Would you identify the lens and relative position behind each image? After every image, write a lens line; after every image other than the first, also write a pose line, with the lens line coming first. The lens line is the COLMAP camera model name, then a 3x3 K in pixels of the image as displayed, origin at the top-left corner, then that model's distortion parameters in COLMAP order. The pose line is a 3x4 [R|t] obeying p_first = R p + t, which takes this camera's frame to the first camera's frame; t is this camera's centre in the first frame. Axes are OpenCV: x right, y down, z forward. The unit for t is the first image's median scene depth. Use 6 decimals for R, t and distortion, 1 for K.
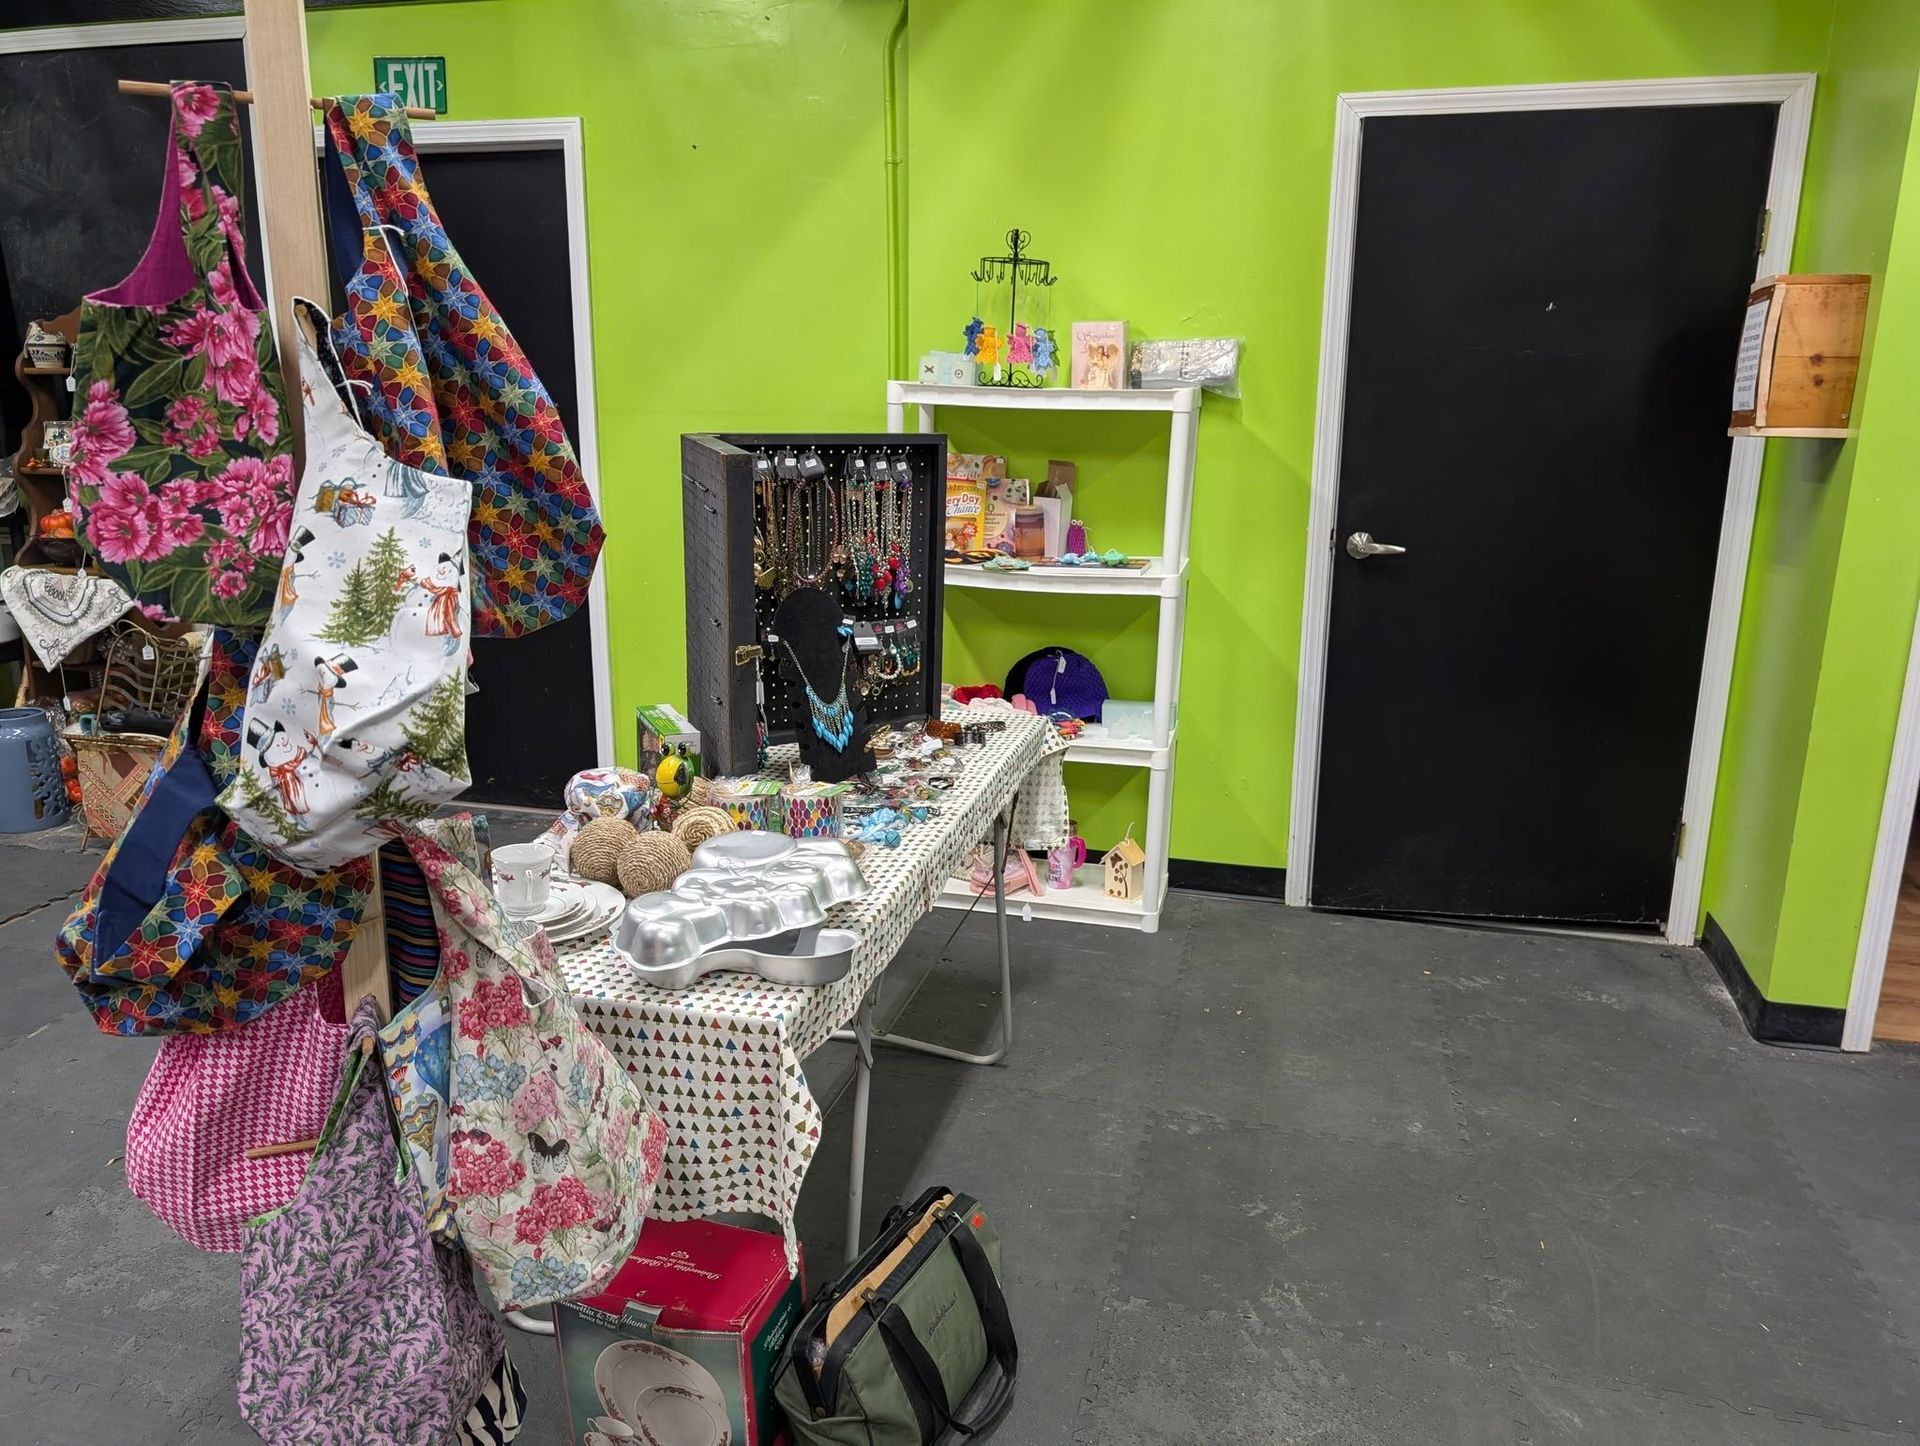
lens RADIAL K [[1442.8, 0, 953.8], [0, 1442.8, 731.1], [0, 0, 1]] dist [0.001246, 0.000121]
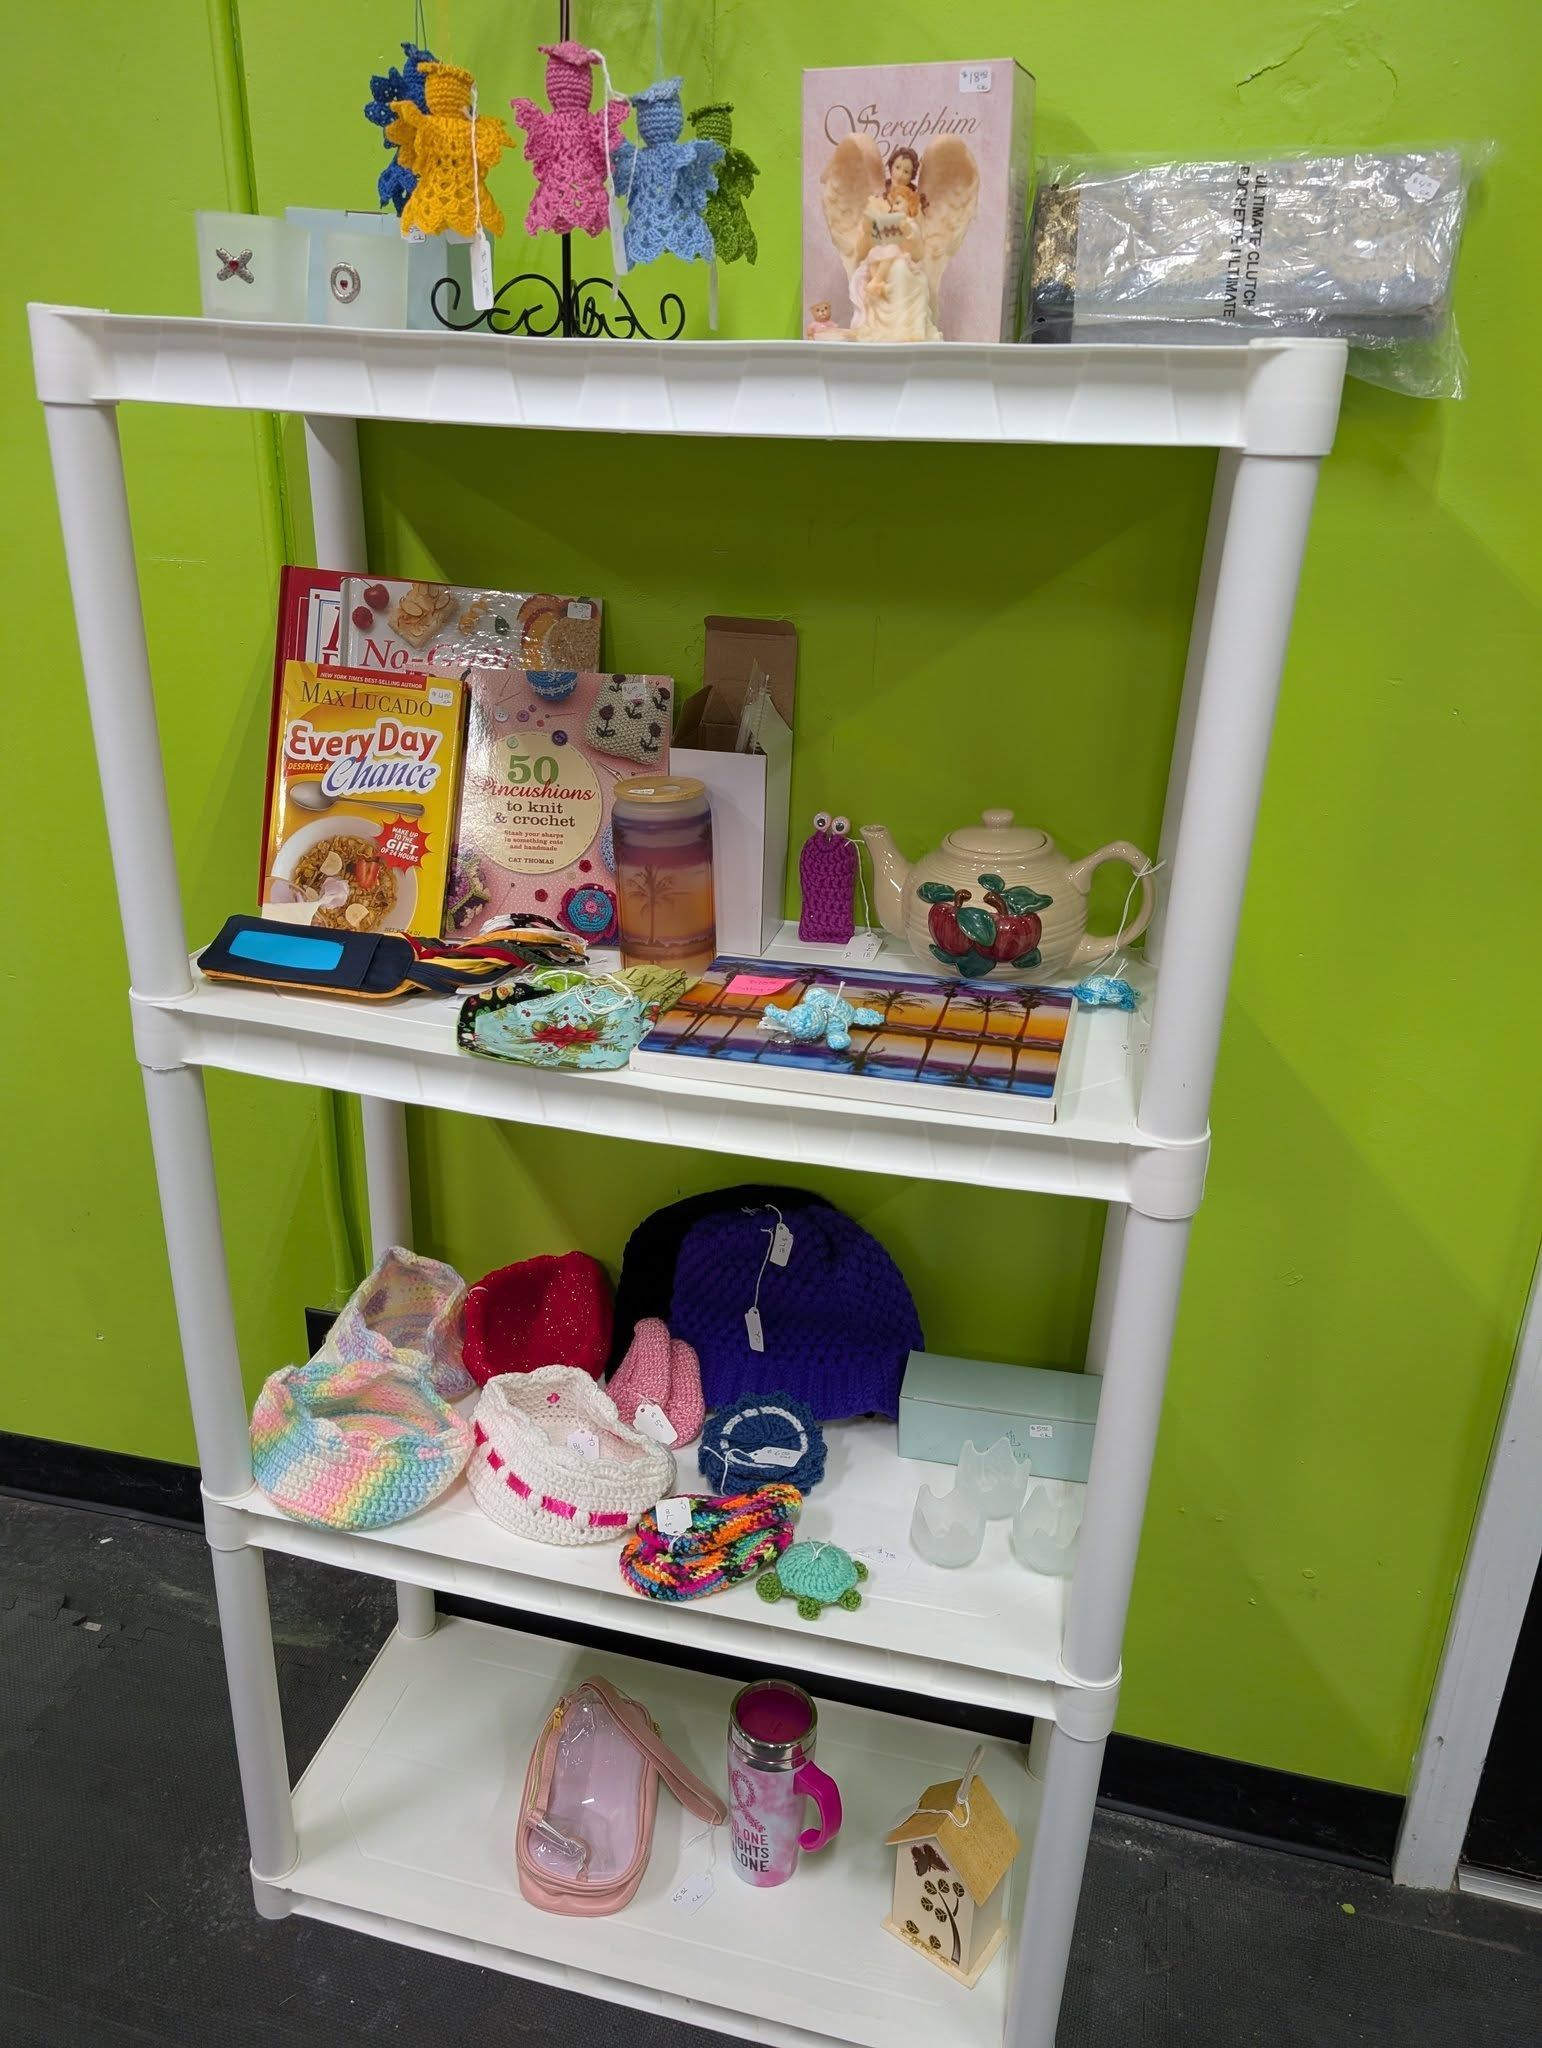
lens RADIAL K [[1538.9, 0, 779.2], [0, 1538.9, 1015.1], [0, 0, 1]] dist [0.001246, 0.000121]
pose [[0.999919, 0.012736, -0.000467, 0.077849], [-0.012527, 0.988919, 0.147925, -0.157602], [0.002346, -0.147907, 0.988999, 0.695429]]
